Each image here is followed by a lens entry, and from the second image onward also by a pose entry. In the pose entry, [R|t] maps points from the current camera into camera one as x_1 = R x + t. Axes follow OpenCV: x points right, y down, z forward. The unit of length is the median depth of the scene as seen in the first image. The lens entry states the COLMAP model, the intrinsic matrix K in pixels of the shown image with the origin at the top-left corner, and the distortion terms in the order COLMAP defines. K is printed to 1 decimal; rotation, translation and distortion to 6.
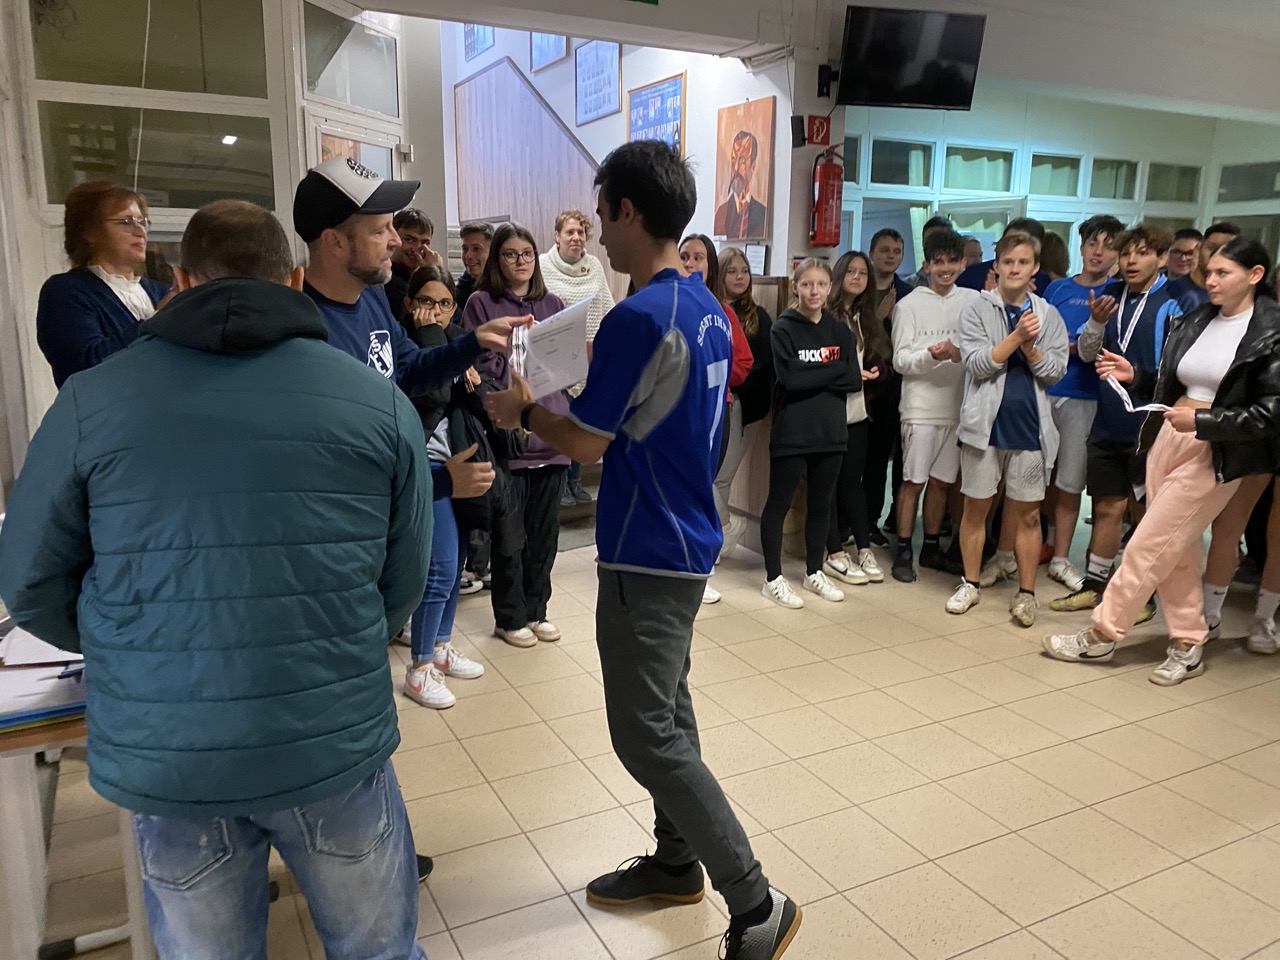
lens RADIAL K [[970.1, 0, 640.9], [0, 970.1, 467.2], [0, 0, 1]] dist [0.027368, -0.029763]
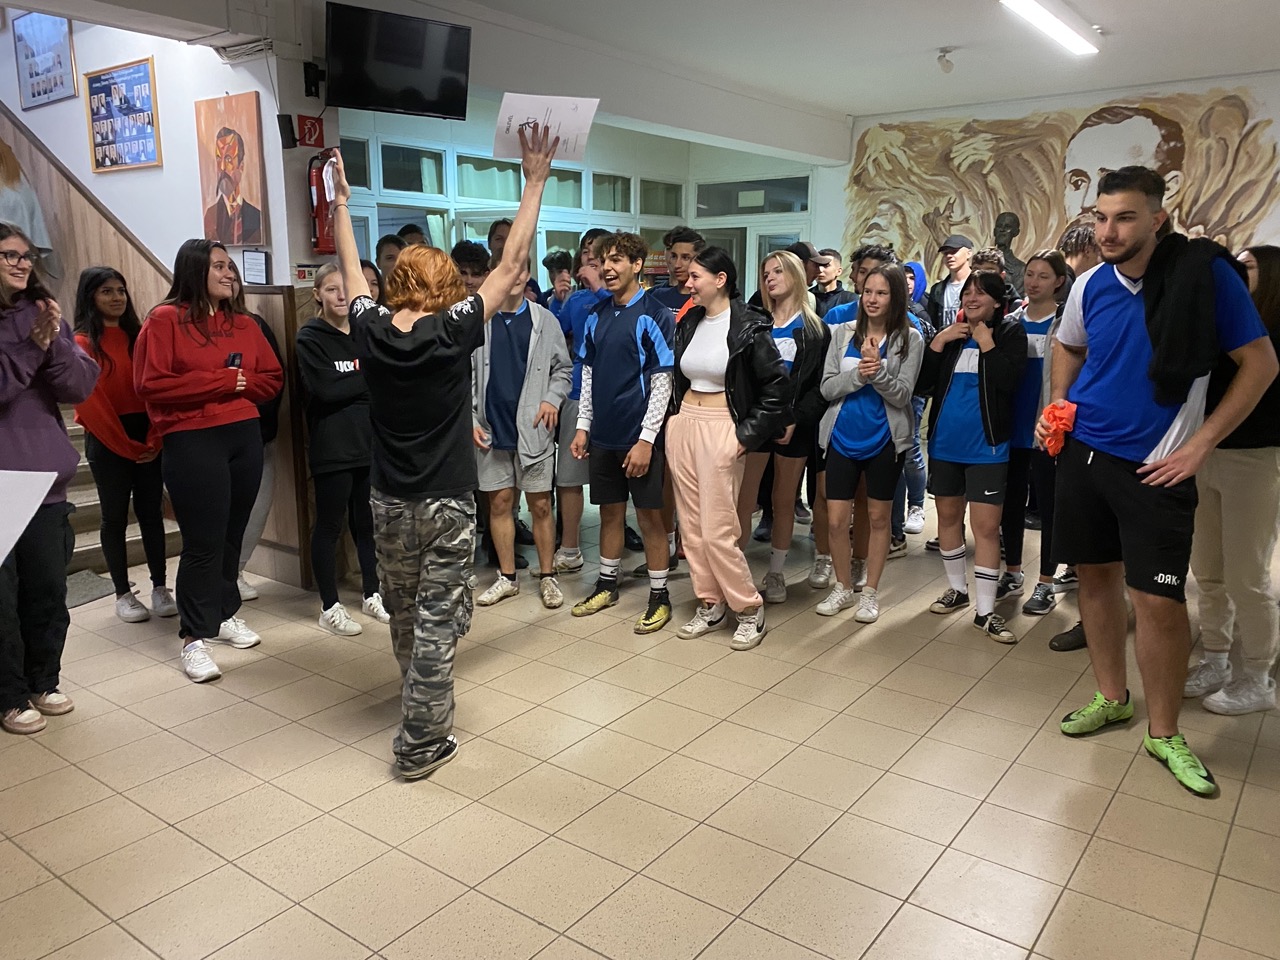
lens RADIAL K [[970.1, 0, 639.3], [0, 970.1, 463.5], [0, 0, 1]] dist [0.027368, -0.029763]
pose [[0.900317, -0.090825, 0.425653, 0.036222], [0.094732, 0.995430, 0.012032, -0.006679], [-0.424800, 0.029491, 0.904807, 0.019468]]
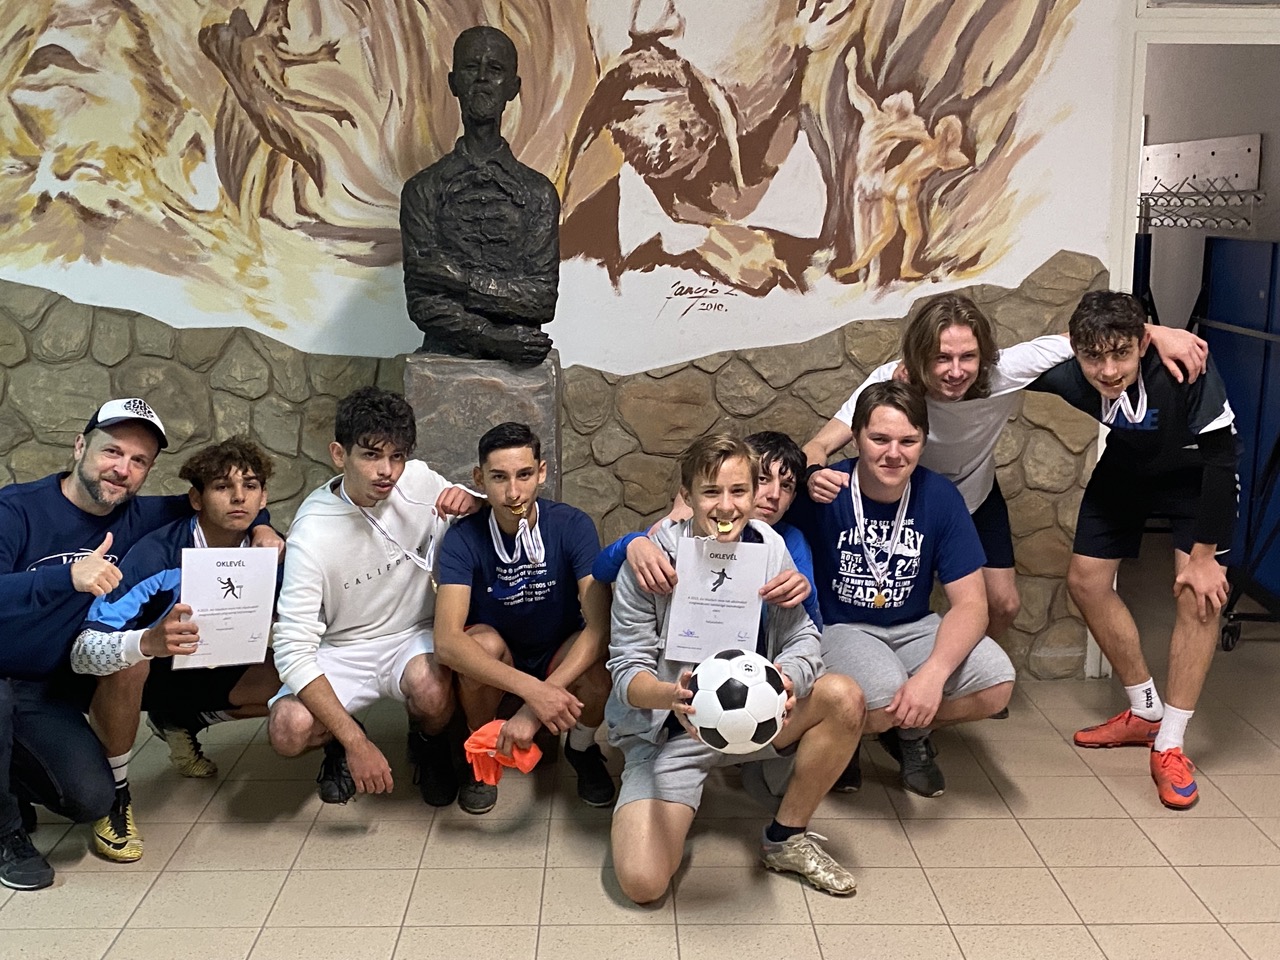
lens RADIAL K [[1600.3, 0, 641.9], [0, 1600.3, 455.2], [0, 0, 1]] dist [0.050288, 0.000000]
pose [[0.435426, -0.141576, 0.889022, 0.472844], [0.175230, 0.981996, 0.070557, -0.144993], [-0.883005, 0.125061, 0.452395, 0.708555]]
